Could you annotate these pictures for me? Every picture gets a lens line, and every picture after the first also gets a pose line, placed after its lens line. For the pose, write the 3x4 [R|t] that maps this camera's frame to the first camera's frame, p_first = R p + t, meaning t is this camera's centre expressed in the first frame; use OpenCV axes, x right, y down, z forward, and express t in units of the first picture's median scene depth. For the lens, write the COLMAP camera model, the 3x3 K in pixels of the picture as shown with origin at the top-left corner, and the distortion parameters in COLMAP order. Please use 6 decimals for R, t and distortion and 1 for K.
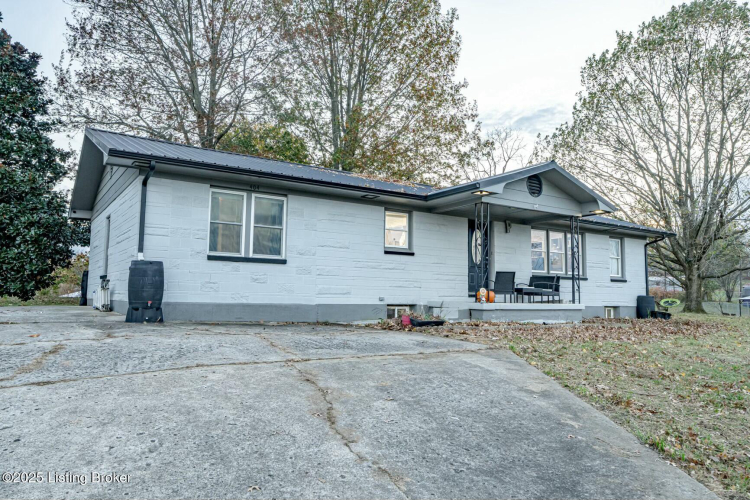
lens RADIAL K [[522.7, 0, 375.0], [0, 522.7, 250.0], [0, 0, 1]] dist [0.007076, 0.003699]
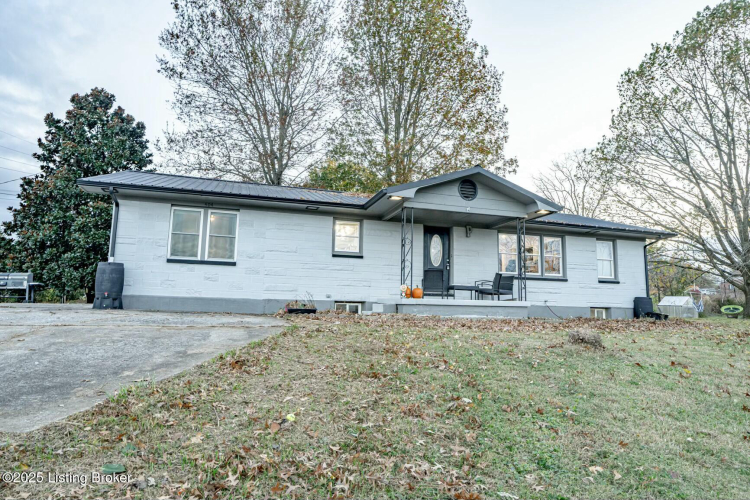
lens RADIAL K [[440.1, 0, 375.0], [0, 440.1, 250.0], [0, 0, 1]] dist [-0.004046, -0.001226]
pose [[0.961883, -0.030257, -0.271781, 0.328430], [0.018807, 0.998826, -0.044637, 0.032794], [0.272812, 0.037824, 0.961324, 0.076788]]
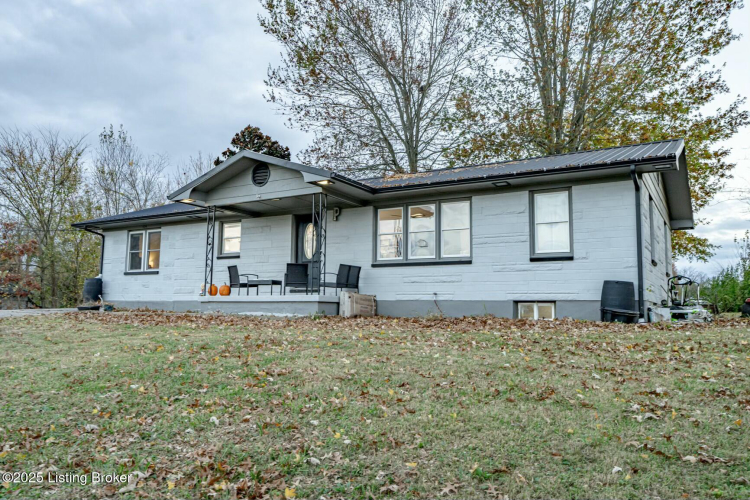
lens RADIAL K [[583.3, 0, 375.0], [0, 583.3, 250.0], [0, 0, 1]] dist [0.057663, 0.002983]
pose [[0.433390, -0.104839, -0.895087, 1.235499], [0.079482, 0.993787, -0.077916, 0.106596], [0.897695, -0.037375, 0.439030, 0.638152]]
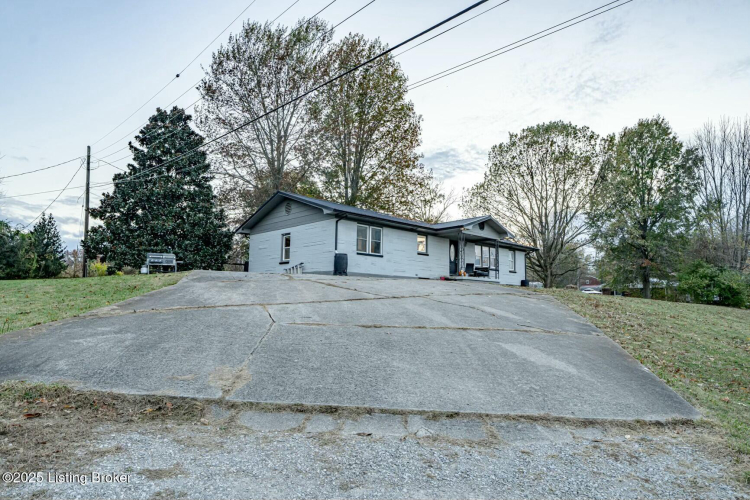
lens RADIAL K [[440.1, 0, 375.0], [0, 440.1, 250.0], [0, 0, 1]] dist [-0.004046, -0.001226]
pose [[0.986242, 0.024552, 0.163474, -0.404448], [-0.020868, 0.999489, -0.024217, 0.032503], [-0.163985, 0.020473, 0.986250, -0.699367]]
